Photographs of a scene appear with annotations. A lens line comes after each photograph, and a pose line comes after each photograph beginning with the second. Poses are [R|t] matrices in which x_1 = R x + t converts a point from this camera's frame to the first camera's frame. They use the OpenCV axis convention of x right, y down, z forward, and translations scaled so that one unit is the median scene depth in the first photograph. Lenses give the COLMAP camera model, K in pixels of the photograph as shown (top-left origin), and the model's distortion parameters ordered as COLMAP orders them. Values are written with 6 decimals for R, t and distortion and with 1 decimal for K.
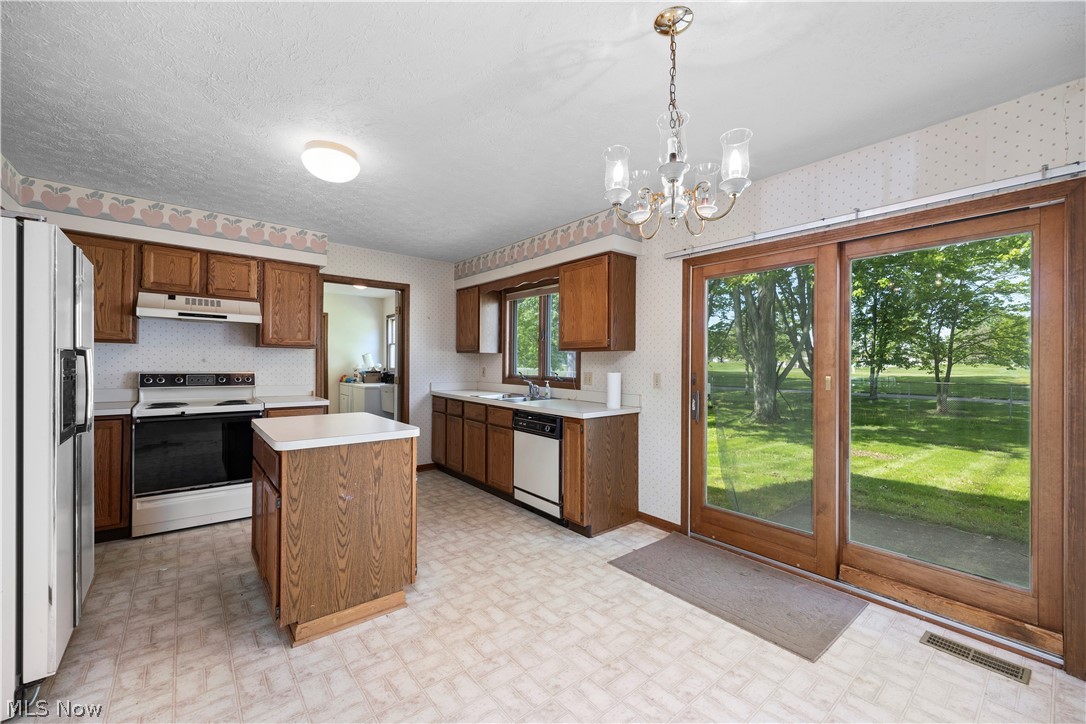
lens RADIAL K [[433.4, 0, 537.4], [0, 433.4, 364.7], [0, 0, 1]] dist [-0.000178, 0.001053]
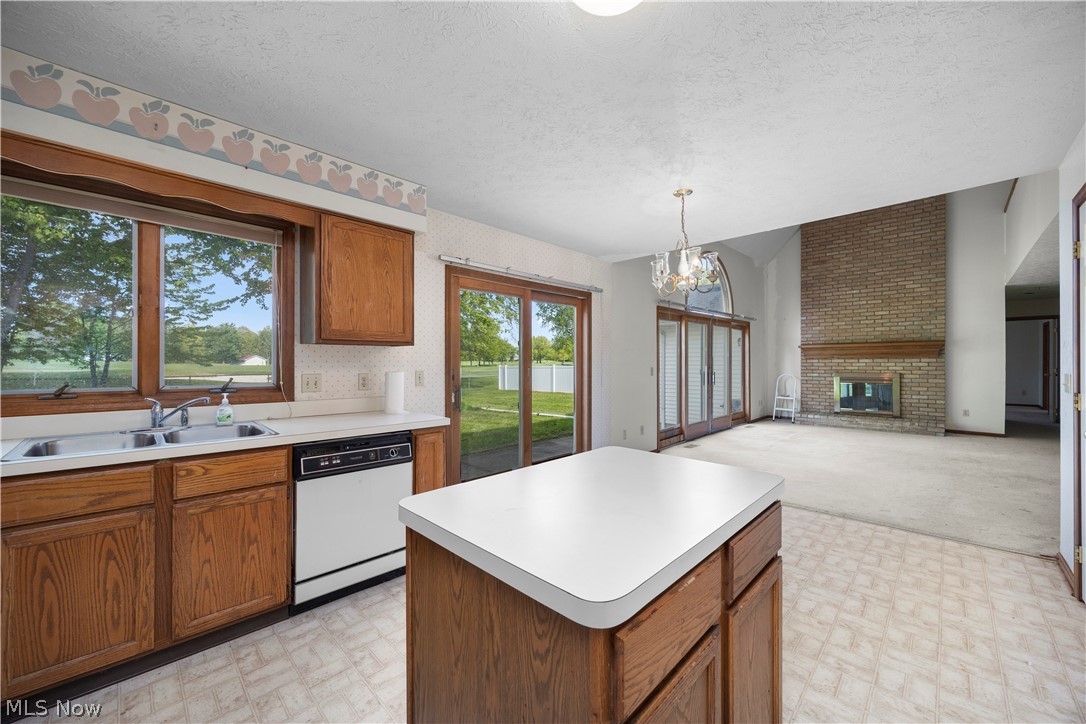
lens RADIAL K [[433.4, 0, 532.3], [0, 433.4, 364.5], [0, 0, 1]] dist [-0.000178, 0.001053]
pose [[-0.122318, -0.015398, 0.992372, -0.666354], [0.002036, 0.999874, 0.015766, -0.008441], [-0.992489, 0.003948, -0.122271, 0.799343]]
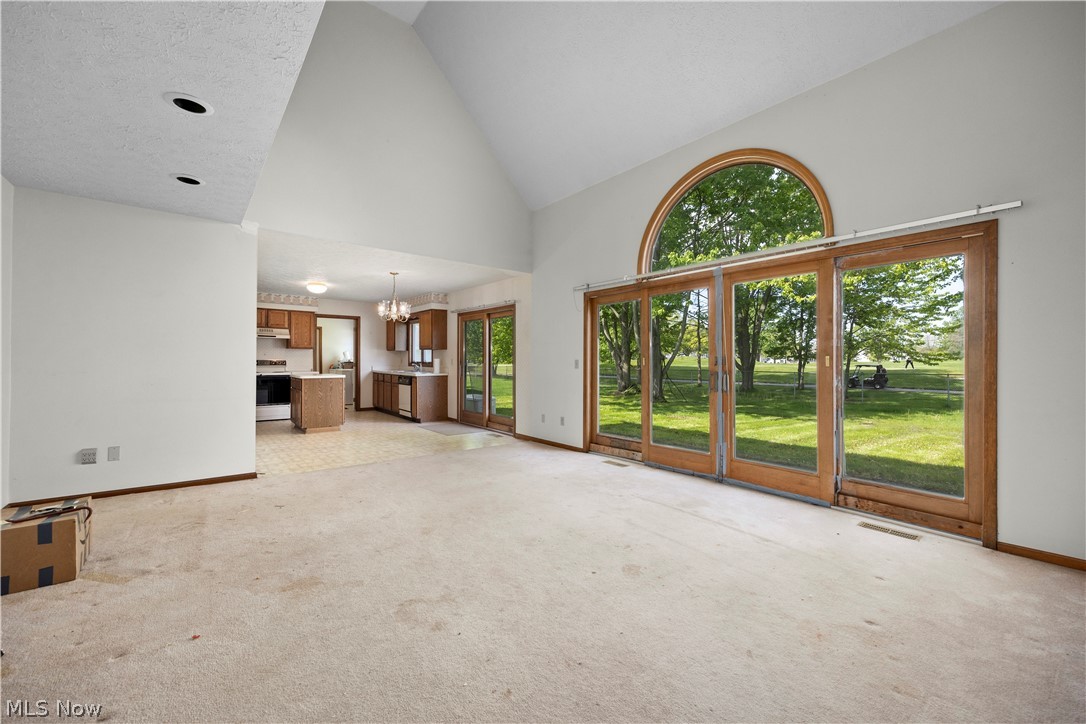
lens RADIAL K [[433.4, 0, 535.4], [0, 433.4, 364.5], [0, 0, 1]] dist [-0.000178, 0.001053]
pose [[0.999900, -0.004654, -0.013341, 0.703868], [0.004743, 0.999967, 0.006630, 0.034196], [0.013310, -0.006692, 0.999889, -1.294097]]
